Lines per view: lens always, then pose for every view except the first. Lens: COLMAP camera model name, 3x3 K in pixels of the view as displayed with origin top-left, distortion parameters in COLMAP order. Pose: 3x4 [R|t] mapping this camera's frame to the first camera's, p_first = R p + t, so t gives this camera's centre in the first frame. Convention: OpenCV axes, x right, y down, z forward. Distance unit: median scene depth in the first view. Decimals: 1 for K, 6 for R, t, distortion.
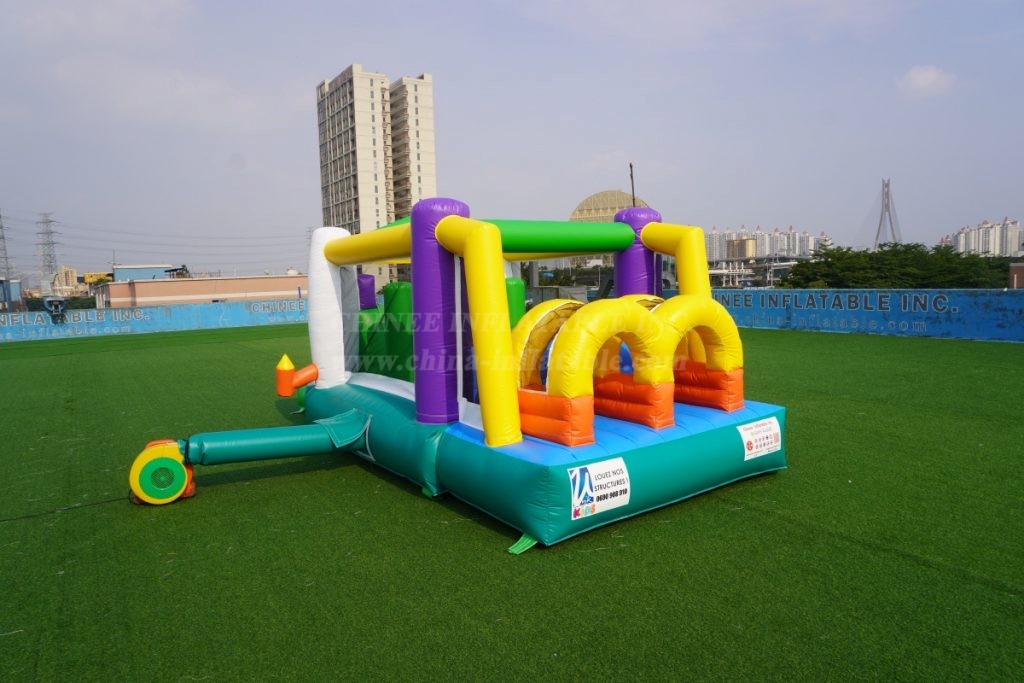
lens RADIAL K [[688.5, 0, 510.0], [0, 688.5, 339.2], [0, 0, 1]] dist [-0.053286, 0.047613]
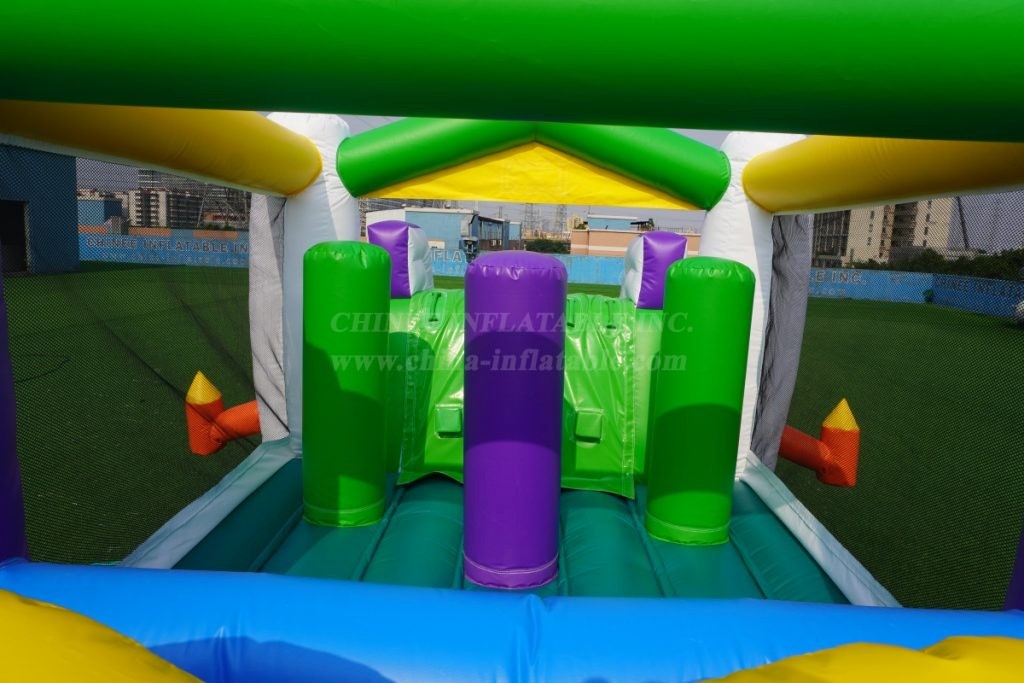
lens RADIAL K [[688.5, 0, 510.0], [0, 688.5, 339.2], [0, 0, 1]] dist [-0.053286, 0.047613]
pose [[0.782465, 0.163891, -0.600739, 0.031604], [-0.129813, 0.986478, 0.100045, -0.018317], [0.609013, -0.000298, 0.793160, 0.175354]]
